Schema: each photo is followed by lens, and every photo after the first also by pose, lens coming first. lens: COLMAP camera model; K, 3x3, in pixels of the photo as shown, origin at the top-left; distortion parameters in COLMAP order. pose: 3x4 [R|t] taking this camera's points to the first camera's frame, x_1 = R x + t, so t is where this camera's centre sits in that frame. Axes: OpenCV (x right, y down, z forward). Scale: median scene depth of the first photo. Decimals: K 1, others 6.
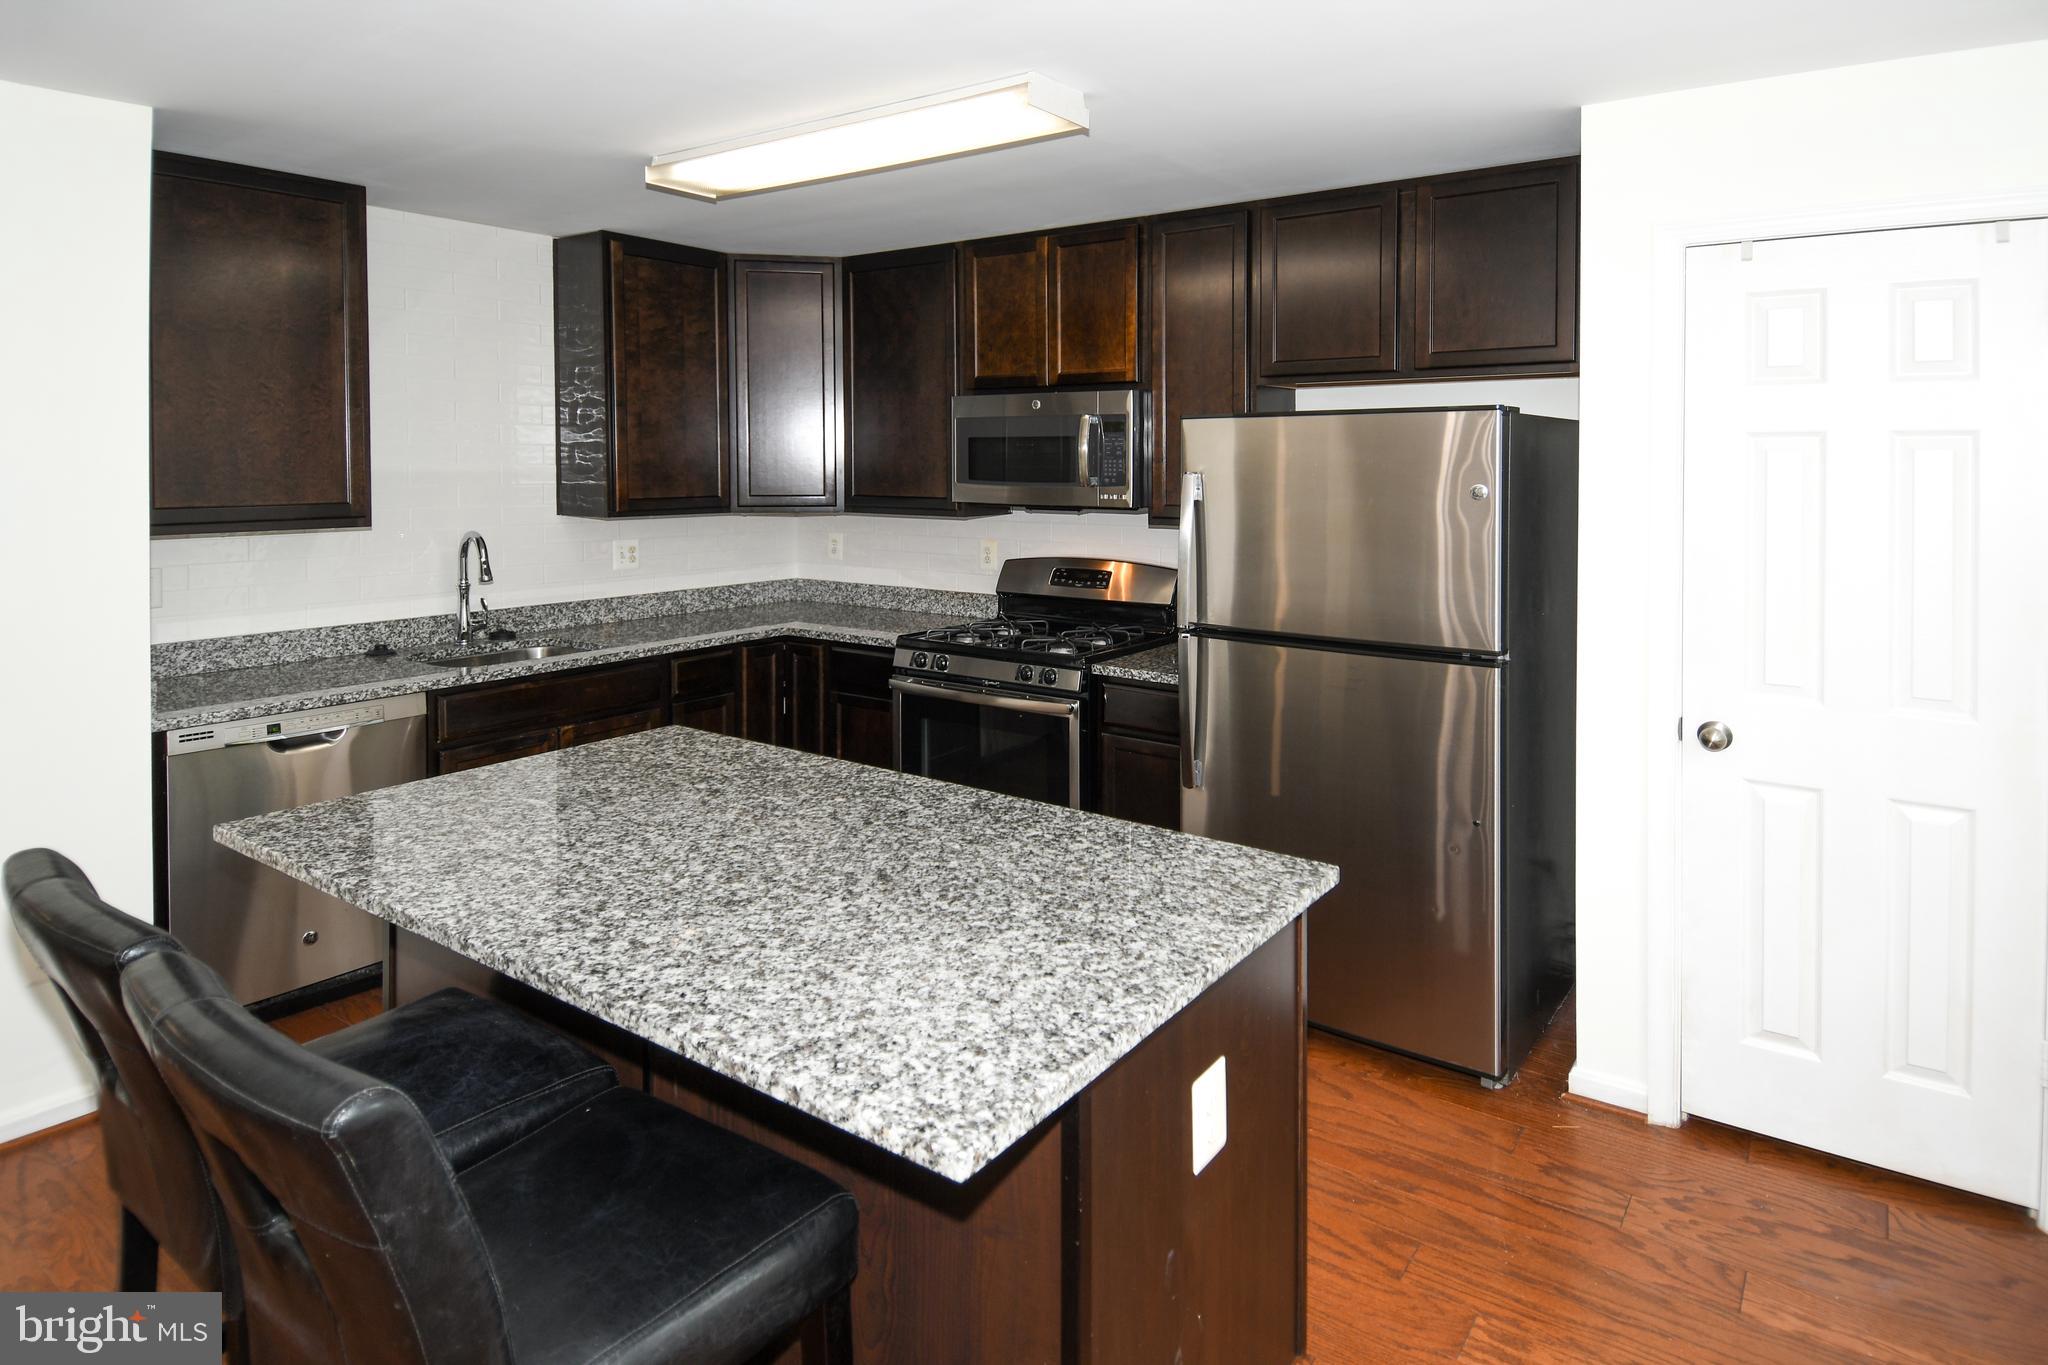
lens RADIAL K [[1118.0, 0, 1024.0], [0, 1118.0, 682.5], [0, 0, 1]] dist [0.000873, 0.000494]
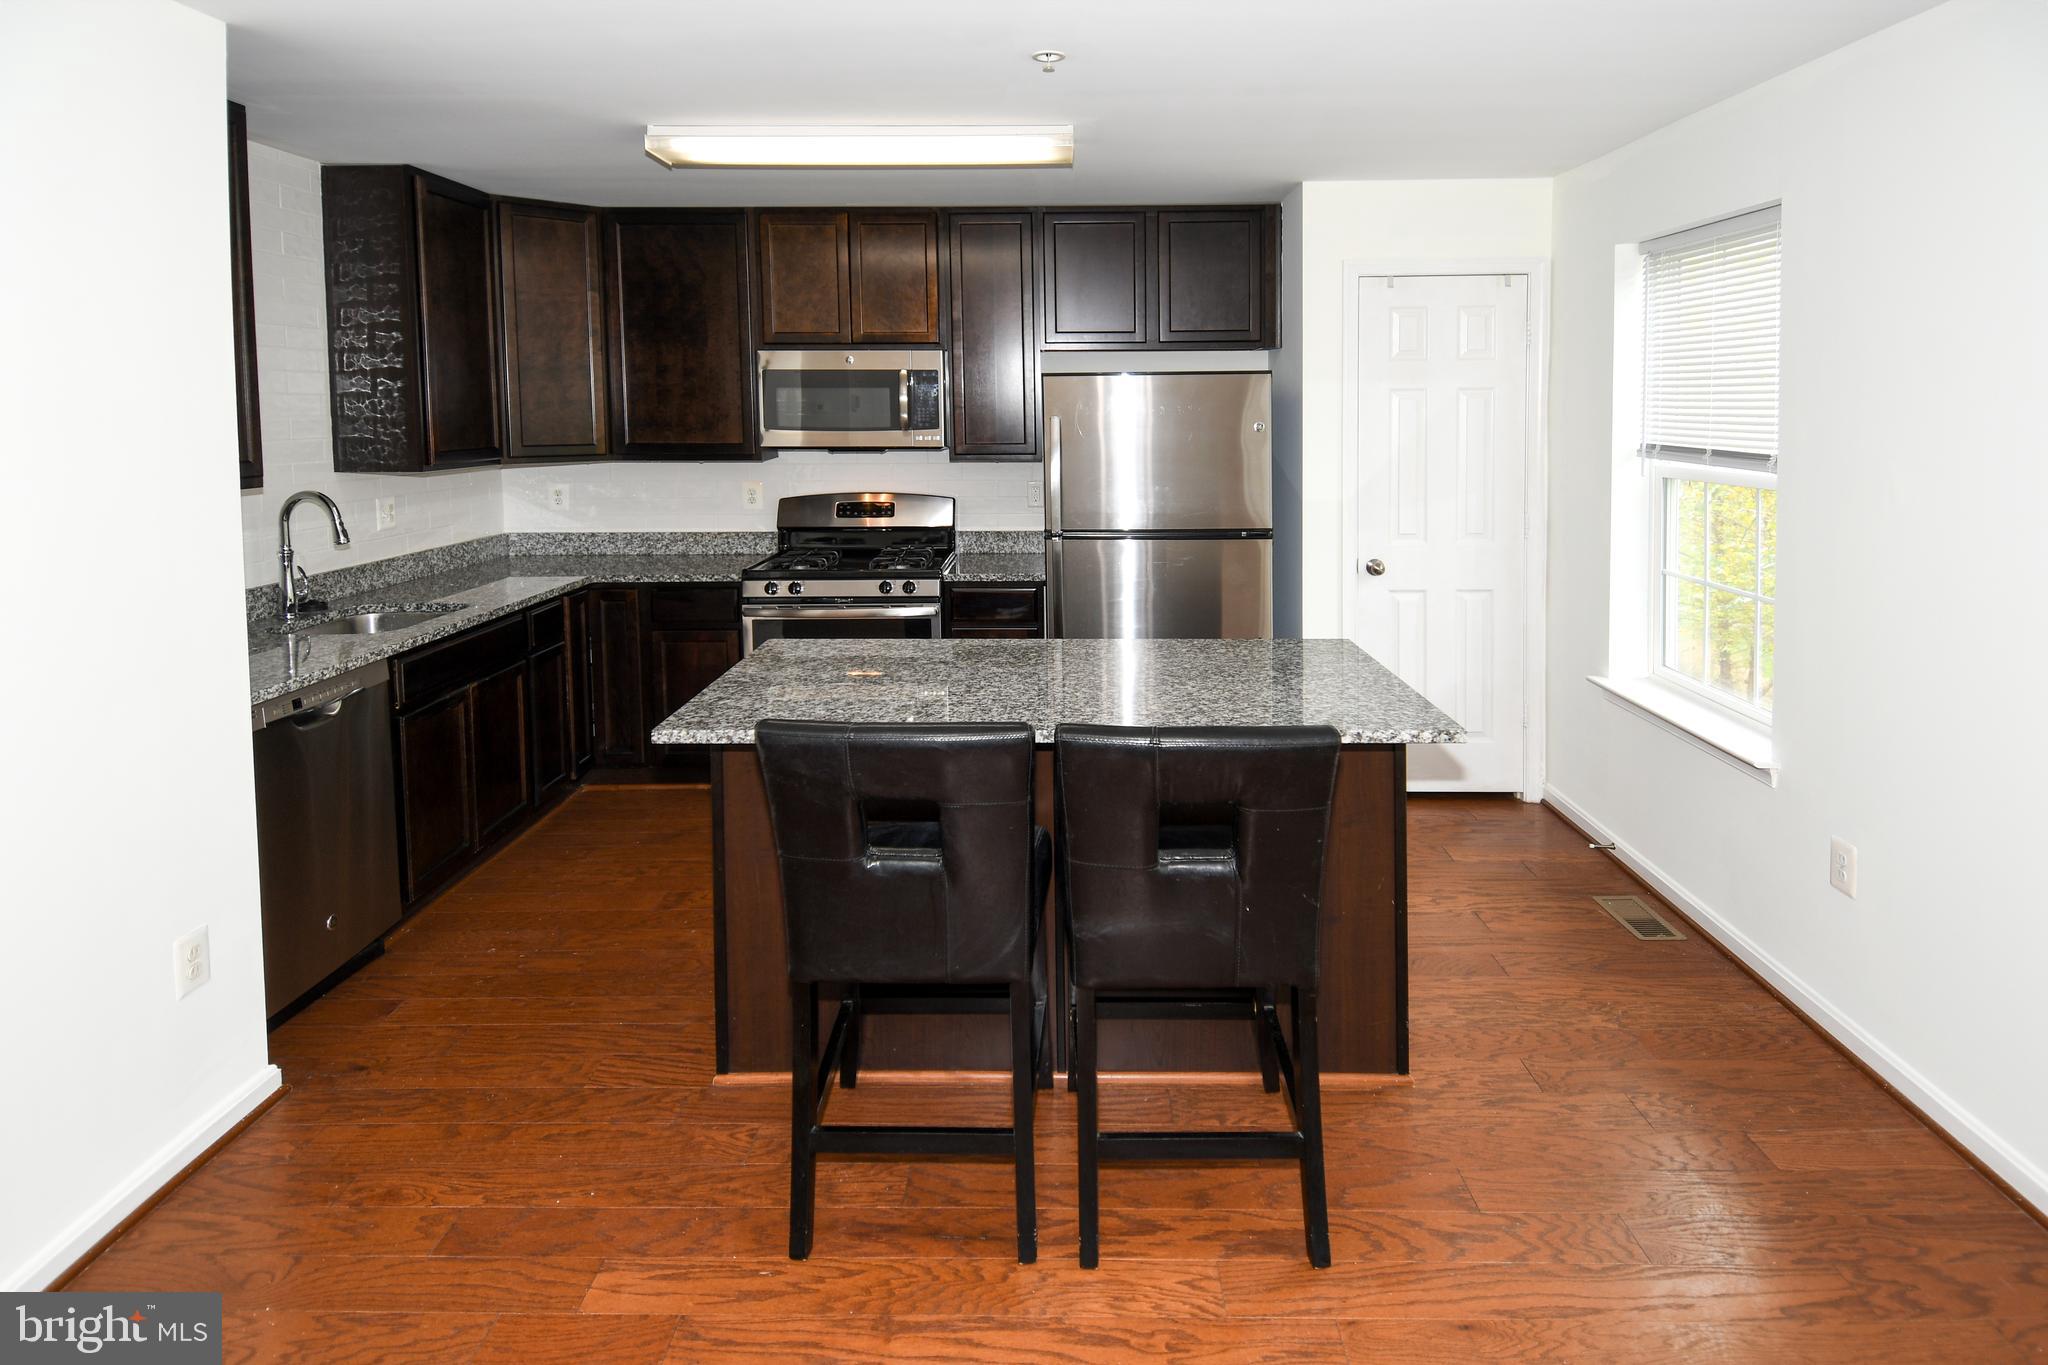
lens RADIAL K [[1118.0, 0, 1024.0], [0, 1118.0, 682.5], [0, 0, 1]] dist [0.000873, 0.000494]
pose [[0.834523, -0.137370, 0.533574, -0.465038], [0.114057, 0.990515, 0.076622, 0.015250], [-0.539039, -0.003085, 0.842275, -0.075468]]
